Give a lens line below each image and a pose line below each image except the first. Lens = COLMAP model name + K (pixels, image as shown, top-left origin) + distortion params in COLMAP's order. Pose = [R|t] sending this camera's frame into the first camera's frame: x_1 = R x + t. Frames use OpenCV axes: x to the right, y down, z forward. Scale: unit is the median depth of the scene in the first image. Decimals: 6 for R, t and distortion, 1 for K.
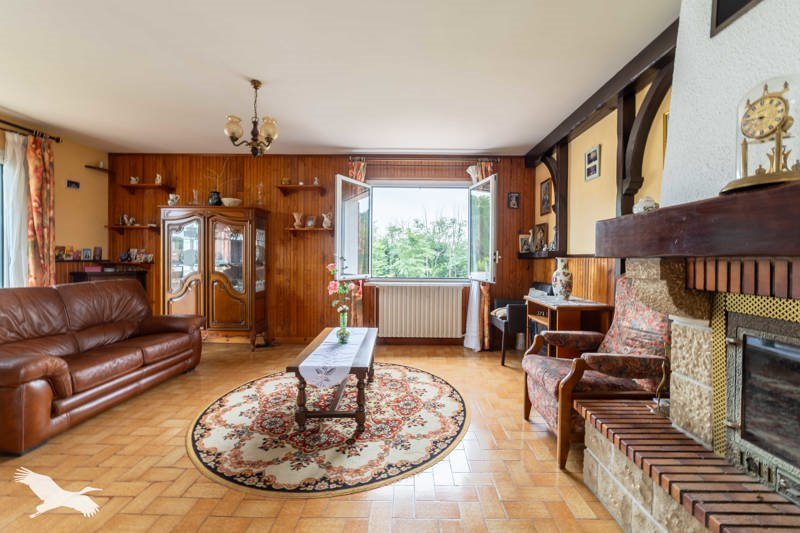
lens RADIAL K [[314.1, 0, 409.9], [0, 314.1, 256.2], [0, 0, 1]] dist [-0.001031, -0.000132]
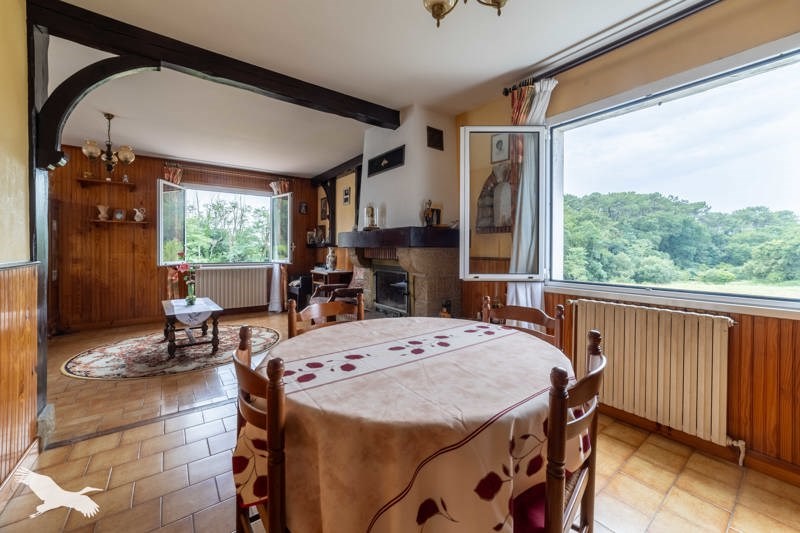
lens RADIAL K [[314.1, 0, 409.9], [0, 314.1, 256.2], [0, 0, 1]] dist [-0.001031, -0.000132]
pose [[0.794731, -0.019488, 0.606648, -0.198675], [-0.002770, 0.999358, 0.035732, -0.007528], [-0.606955, -0.030078, 0.794167, -0.558608]]
